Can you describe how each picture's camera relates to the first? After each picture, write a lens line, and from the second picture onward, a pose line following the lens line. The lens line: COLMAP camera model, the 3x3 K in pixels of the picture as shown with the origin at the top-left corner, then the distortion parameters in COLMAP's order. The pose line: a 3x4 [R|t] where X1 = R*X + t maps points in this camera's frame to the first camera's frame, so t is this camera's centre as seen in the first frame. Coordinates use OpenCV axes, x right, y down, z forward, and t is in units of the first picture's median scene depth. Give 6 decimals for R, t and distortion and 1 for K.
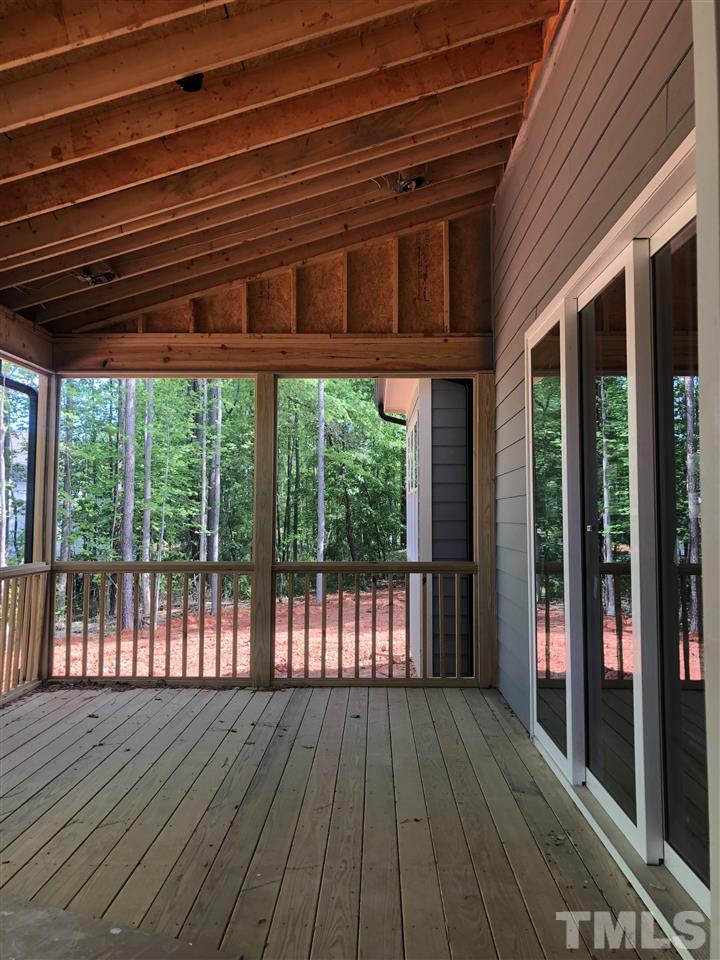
lens RADIAL K [[768.5, 0, 360.0], [0, 768.5, 480.0], [0, 0, 1]] dist [0.072085, -0.001102]
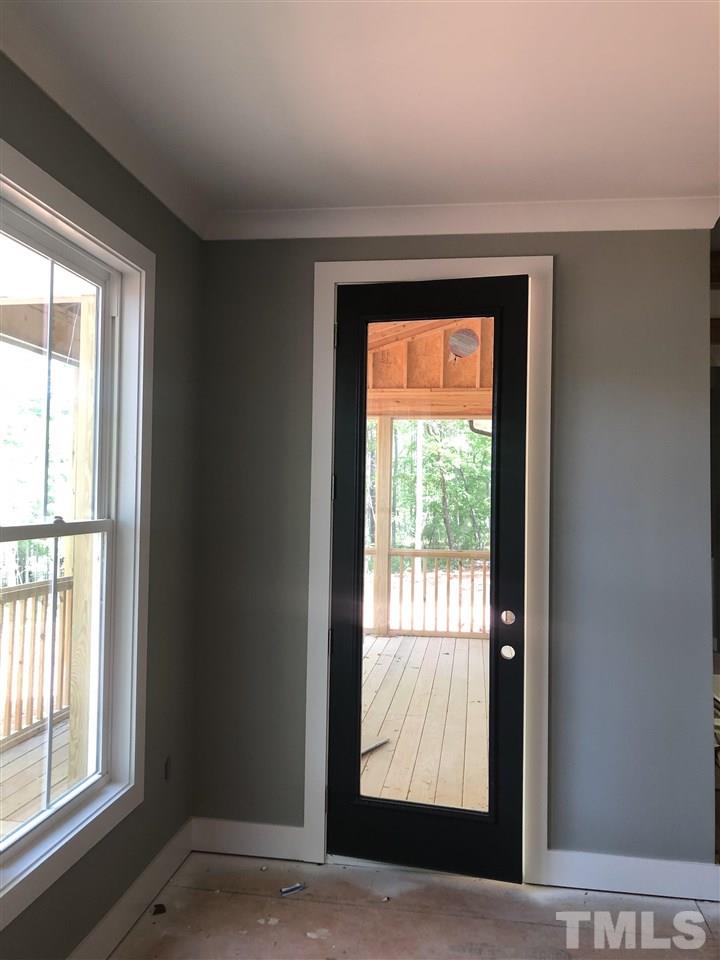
lens RADIAL K [[768.5, 0, 360.0], [0, 768.5, 480.0], [0, 0, 1]] dist [0.072085, -0.001102]
pose [[0.992022, 0.010077, -0.125664, 0.011314], [-0.006611, 0.999587, 0.027963, -0.059746], [0.125894, -0.026909, 0.991679, -0.412789]]
